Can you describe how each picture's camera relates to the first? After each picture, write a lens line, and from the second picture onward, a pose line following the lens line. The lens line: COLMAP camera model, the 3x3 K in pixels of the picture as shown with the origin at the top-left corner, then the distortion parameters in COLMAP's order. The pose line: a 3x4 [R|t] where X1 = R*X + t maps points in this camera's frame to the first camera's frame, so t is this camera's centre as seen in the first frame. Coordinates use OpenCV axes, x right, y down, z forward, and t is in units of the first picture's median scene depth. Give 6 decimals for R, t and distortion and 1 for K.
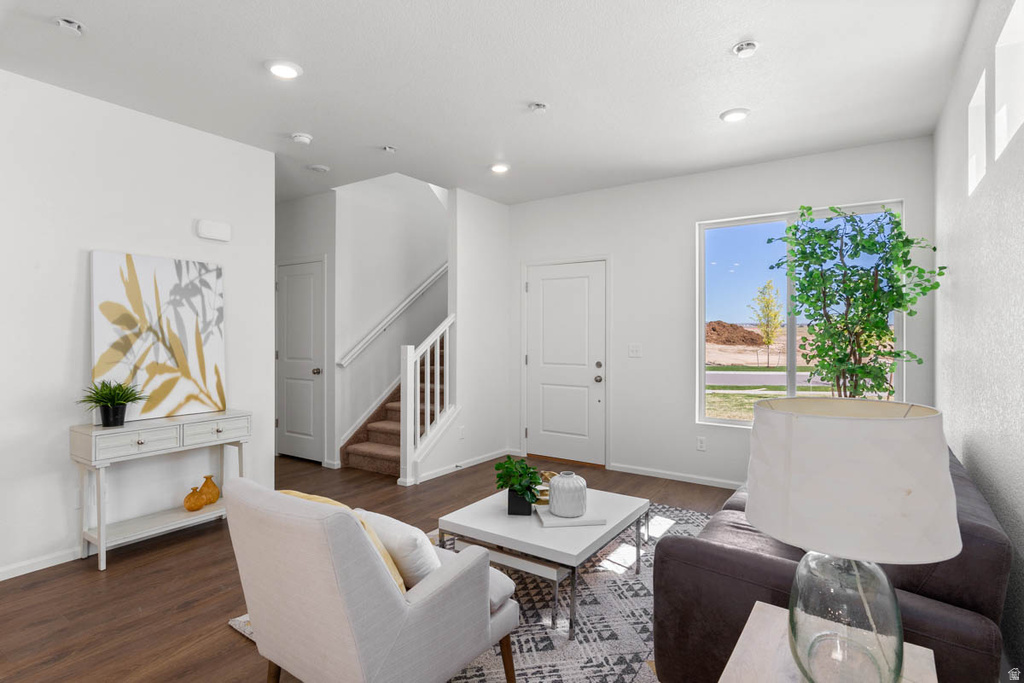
lens RADIAL K [[523.9, 0, 506.4], [0, 523.9, 336.4], [0, 0, 1]] dist [0.002781, -0.002339]
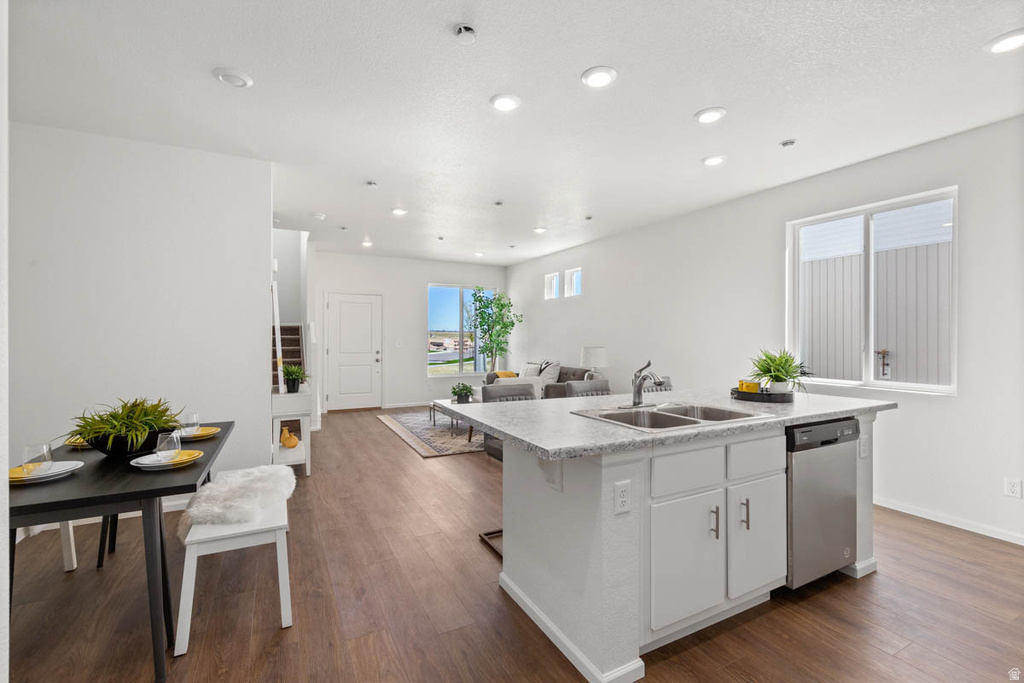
lens RADIAL K [[449.5, 0, 510.4], [0, 449.5, 334.7], [0, 0, 1]] dist [0.008899, 0.000985]
pose [[0.464761, 0.002317, 0.885433, -1.477402], [0.004082, 0.999980, -0.004760, 0.002797], [-0.885427, 0.005827, 0.464742, -0.200585]]
